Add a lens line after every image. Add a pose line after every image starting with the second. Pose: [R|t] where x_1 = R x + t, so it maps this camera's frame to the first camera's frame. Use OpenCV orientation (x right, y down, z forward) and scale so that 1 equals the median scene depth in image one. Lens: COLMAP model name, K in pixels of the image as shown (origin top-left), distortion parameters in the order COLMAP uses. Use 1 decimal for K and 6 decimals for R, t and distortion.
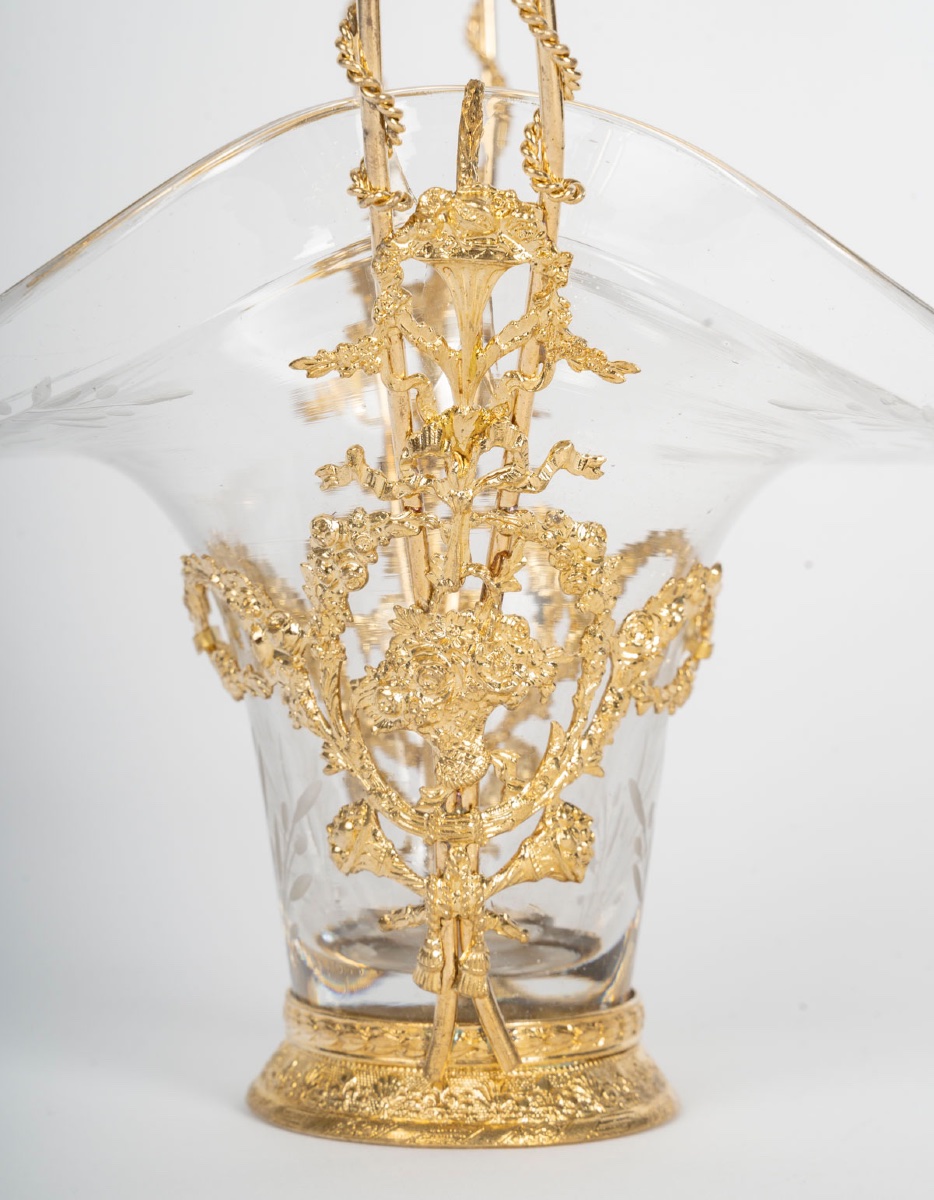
lens RADIAL K [[2671.0, 0, 462.3], [0, 2671.0, 599.7], [0, 0, 1]] dist [0.021756, 0.000000]
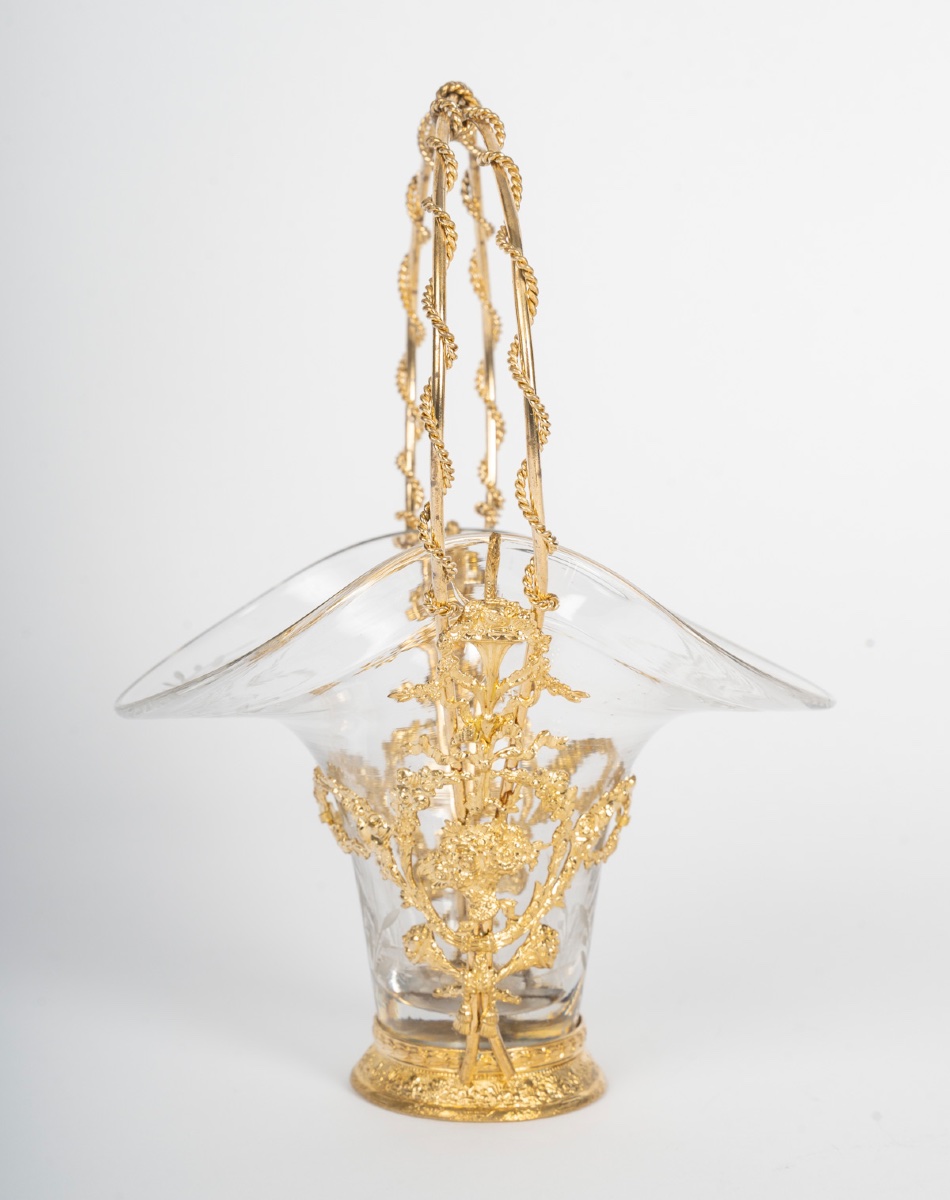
lens RADIAL K [[2555.4, 0, 478.8], [0, 2555.4, 600.1], [0, 0, 1]] dist [0.027098, 0.000000]
pose [[0.999449, 0.001447, 0.033169, -0.056908], [-0.005660, 0.991853, 0.127261, -0.338415], [-0.032714, -0.127379, 0.991314, -0.596291]]
